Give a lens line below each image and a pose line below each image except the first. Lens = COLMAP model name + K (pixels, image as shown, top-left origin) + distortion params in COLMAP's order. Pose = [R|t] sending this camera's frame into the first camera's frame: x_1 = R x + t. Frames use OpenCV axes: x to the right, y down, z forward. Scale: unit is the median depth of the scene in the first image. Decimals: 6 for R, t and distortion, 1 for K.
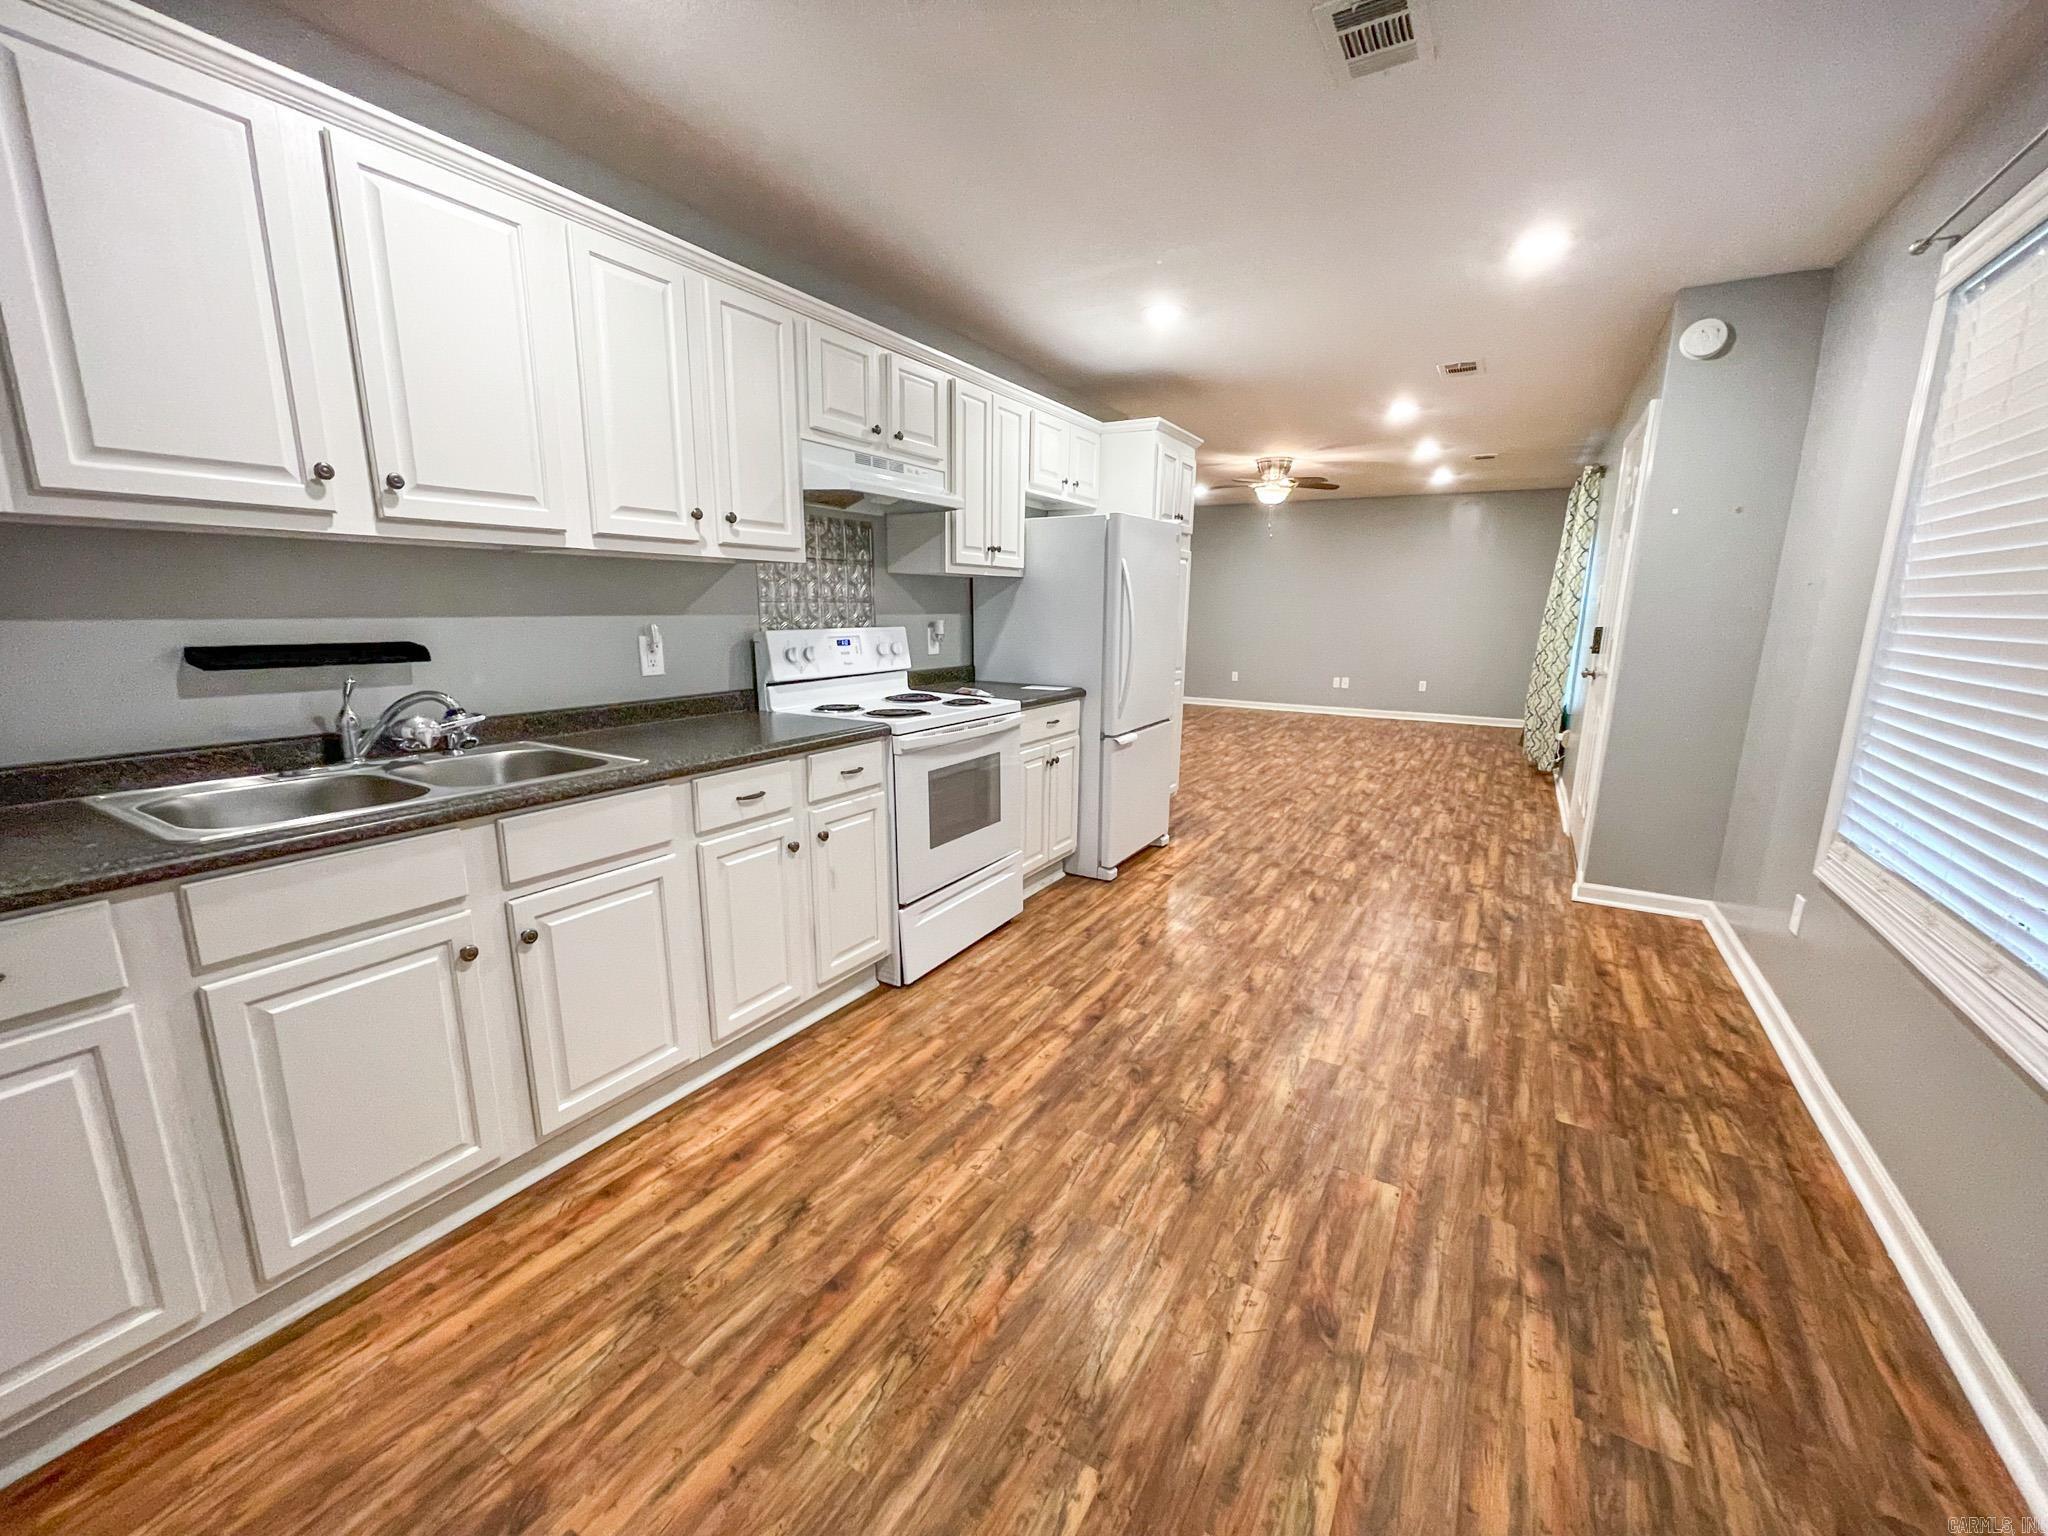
lens RADIAL K [[823.2, 0, 1019.4], [0, 823.2, 776.0], [0, 0, 1]] dist [0.010763, 0.000018]
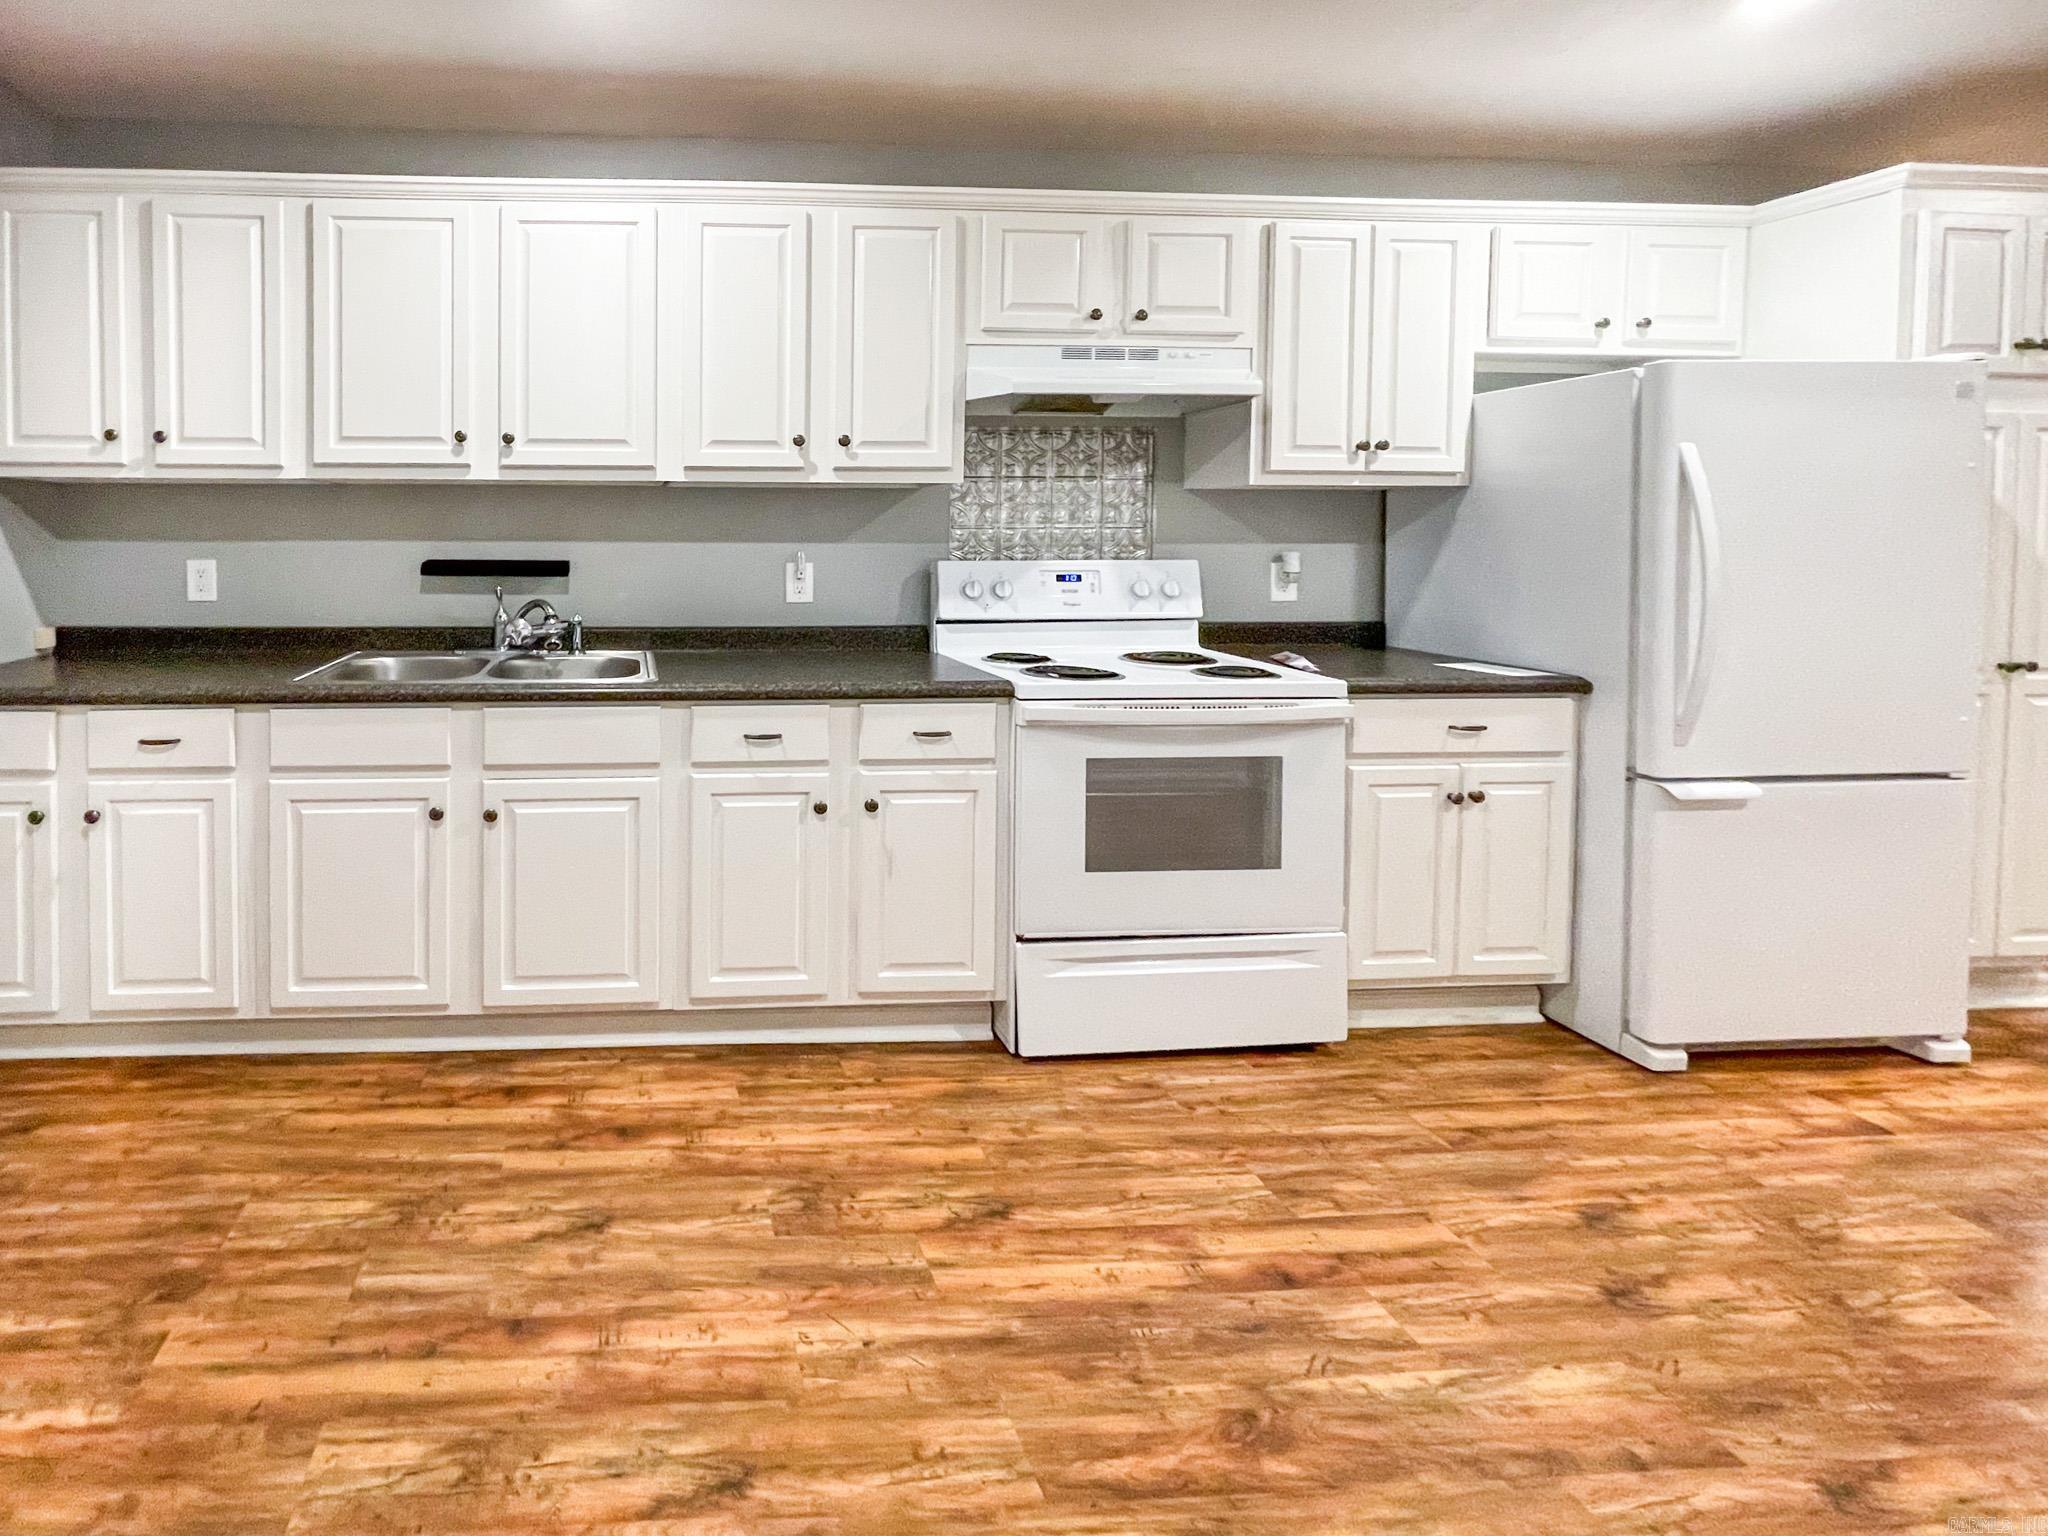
lens RADIAL K [[985.6, 0, 1005.0], [0, 985.6, 561.6], [0, 0, 1]] dist [-0.002931, 0.003717]
pose [[0.580314, 0.012841, -0.814291, 0.609694], [-0.164069, 0.981218, -0.101452, -0.084355], [0.797695, 0.192474, 0.571522, 0.482266]]
